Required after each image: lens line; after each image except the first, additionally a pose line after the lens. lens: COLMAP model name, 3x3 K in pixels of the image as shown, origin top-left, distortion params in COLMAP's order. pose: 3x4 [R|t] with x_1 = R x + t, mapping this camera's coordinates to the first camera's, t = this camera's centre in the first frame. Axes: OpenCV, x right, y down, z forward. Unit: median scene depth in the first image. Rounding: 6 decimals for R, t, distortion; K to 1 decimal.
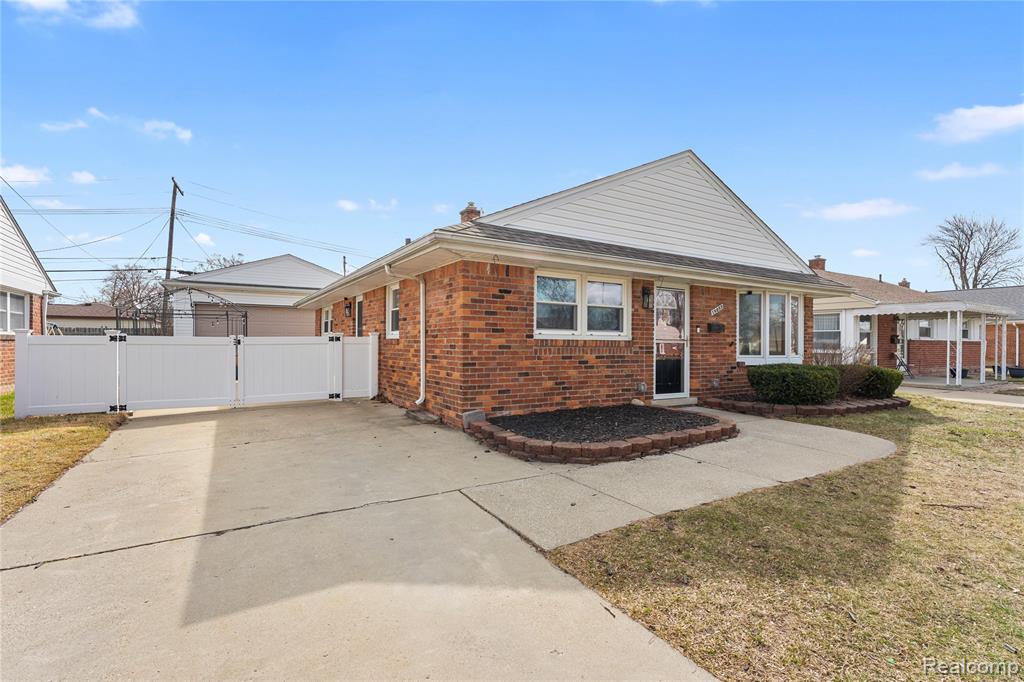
lens RADIAL K [[480.0, 0, 511.7], [0, 480.0, 343.2], [0, 0, 1]] dist [-0.000187, -0.000193]
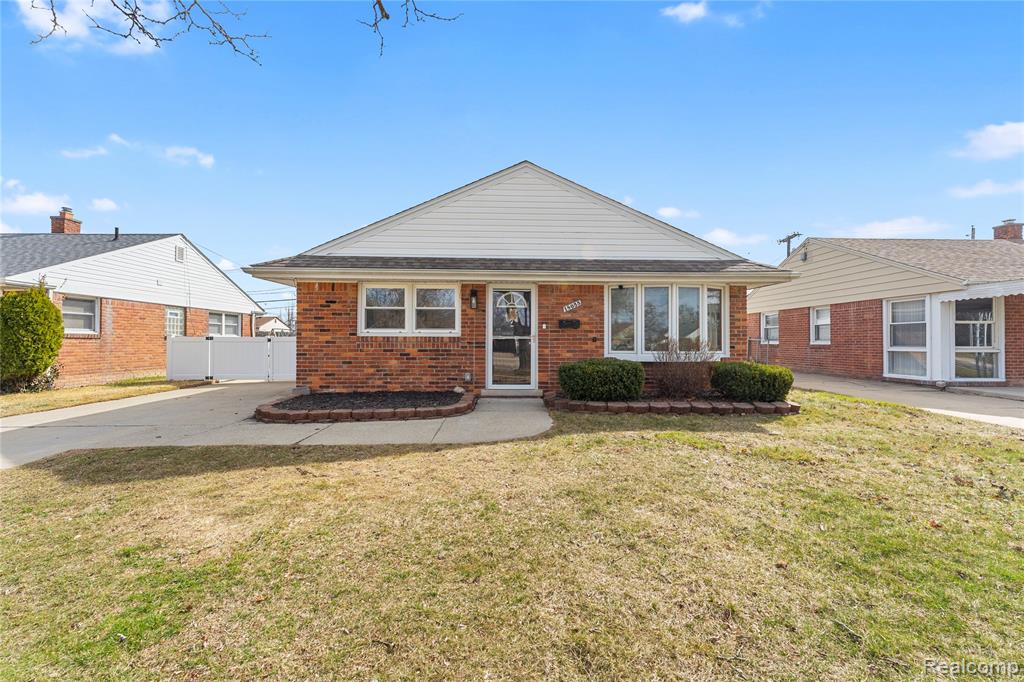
lens RADIAL K [[437.2, 0, 514.5], [0, 437.2, 339.6], [0, 0, 1]] dist [-0.004799, -0.000162]
pose [[0.875897, -0.006855, -0.482449, 0.906164], [0.003540, 0.999963, -0.007782, 0.010414], [0.482485, 0.005108, 0.875889, 0.136842]]
